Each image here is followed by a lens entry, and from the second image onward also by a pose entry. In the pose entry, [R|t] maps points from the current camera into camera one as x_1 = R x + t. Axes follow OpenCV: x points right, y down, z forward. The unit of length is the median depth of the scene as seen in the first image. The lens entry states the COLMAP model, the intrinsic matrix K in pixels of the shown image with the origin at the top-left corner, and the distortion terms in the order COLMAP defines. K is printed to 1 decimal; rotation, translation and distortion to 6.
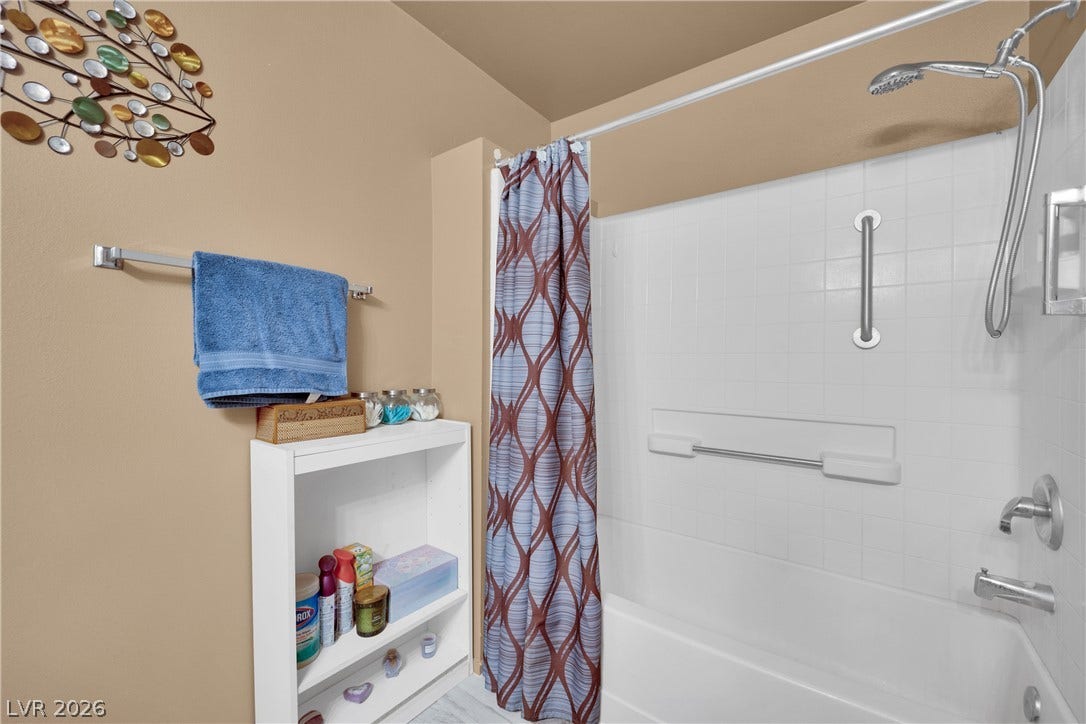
lens RADIAL K [[433.8, 0, 543.0], [0, 433.8, 362.0], [0, 0, 1]] dist [-0.002016, -0.000638]
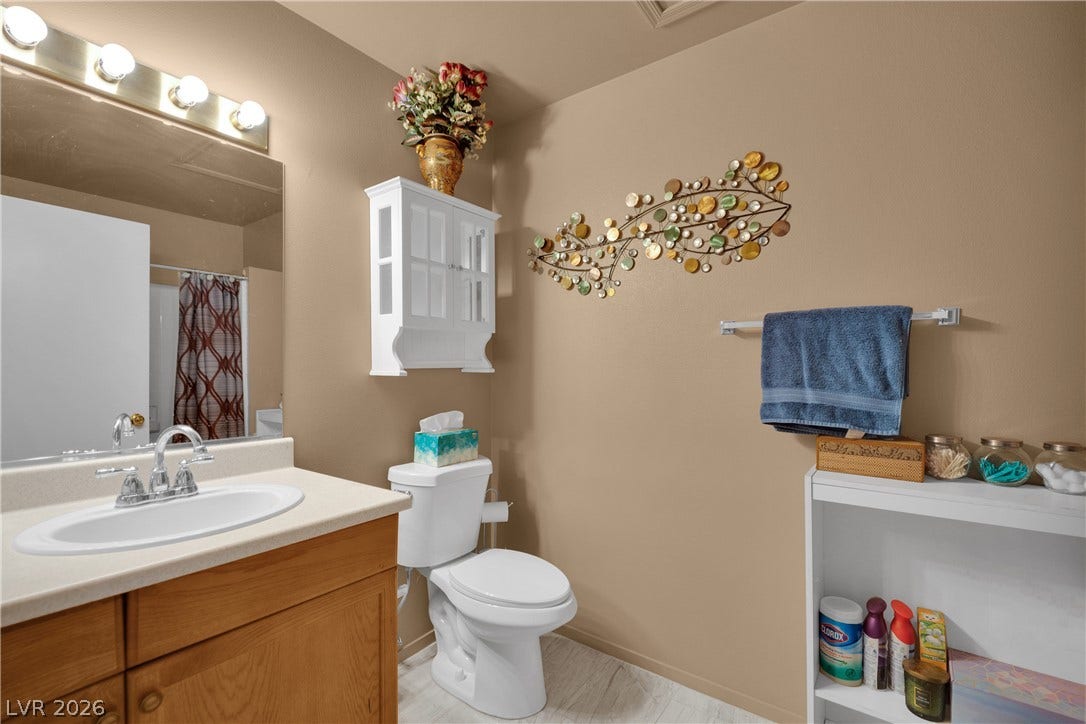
lens RADIAL K [[447.2, 0, 546.5], [0, 447.2, 365.3], [0, 0, 1]] dist [-0.001866, 0.000071]
pose [[0.031735, -0.013925, -0.999399, 0.550705], [-0.001849, 0.999900, -0.013990, -0.068781], [0.999495, 0.002292, 0.031706, 0.250947]]
